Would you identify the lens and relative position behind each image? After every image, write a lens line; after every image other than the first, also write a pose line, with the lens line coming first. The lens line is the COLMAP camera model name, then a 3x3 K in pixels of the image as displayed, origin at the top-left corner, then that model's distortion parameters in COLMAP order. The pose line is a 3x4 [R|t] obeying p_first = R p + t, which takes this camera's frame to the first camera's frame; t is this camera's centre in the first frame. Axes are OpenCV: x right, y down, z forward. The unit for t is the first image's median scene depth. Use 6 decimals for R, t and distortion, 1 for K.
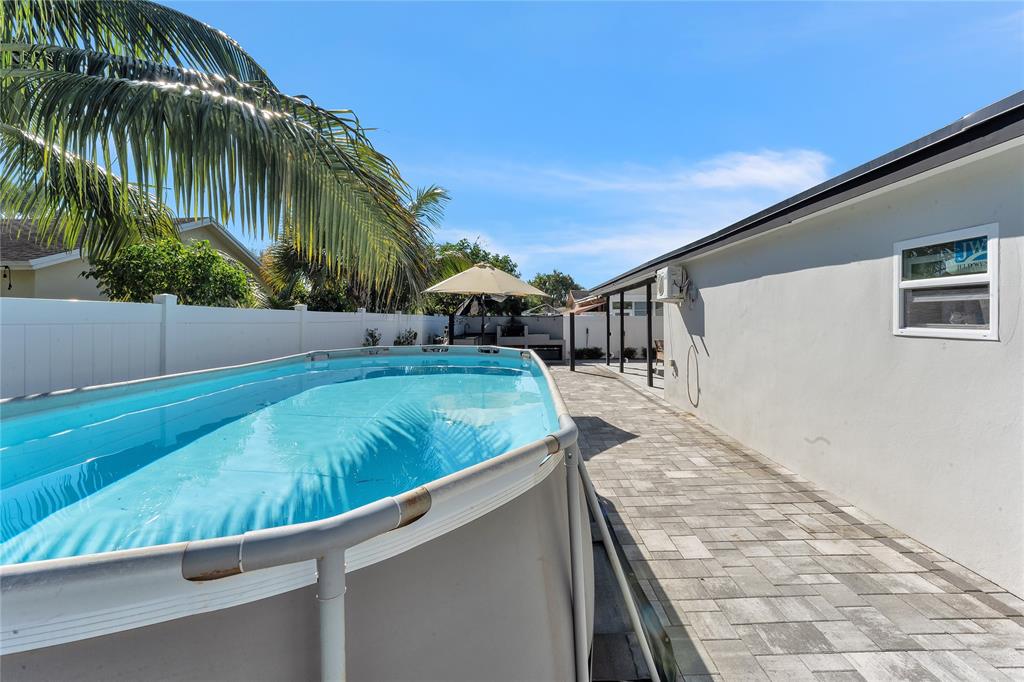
lens RADIAL K [[419.3, 0, 509.5], [0, 419.3, 327.5], [0, 0, 1]] dist [-0.001330, 0.000885]
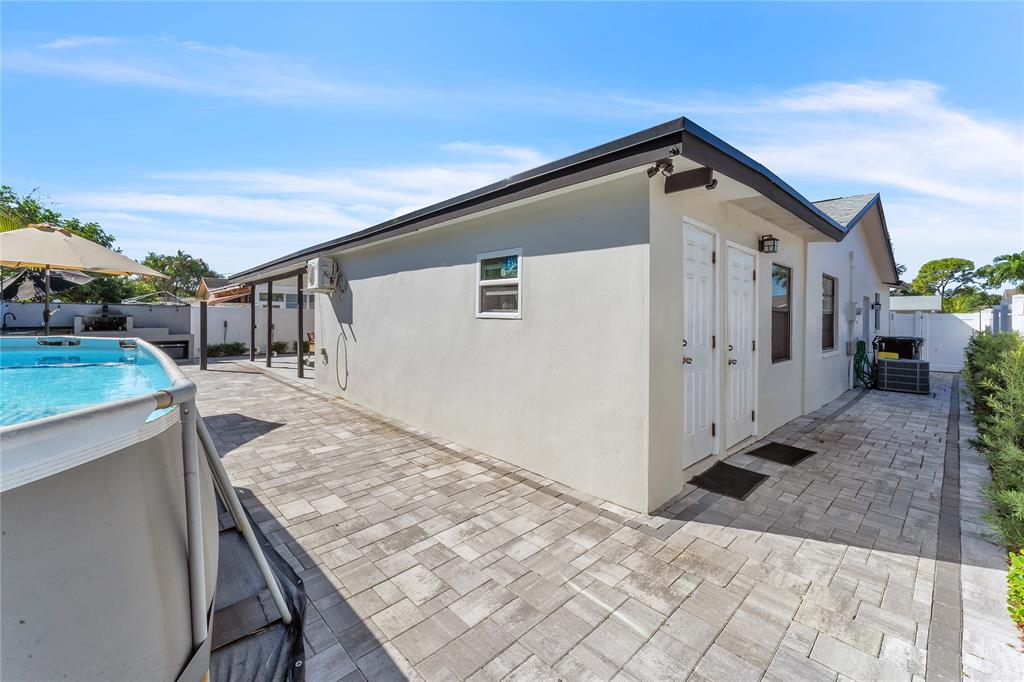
lens RADIAL K [[419.3, 0, 514.3], [0, 419.3, 317.5], [0, 0, 1]] dist [-0.001330, 0.000885]
pose [[0.709662, 0.007586, 0.704502, -0.002830], [0.006463, 0.999830, -0.017276, 0.043067], [-0.704513, 0.016813, 0.709492, -0.111835]]
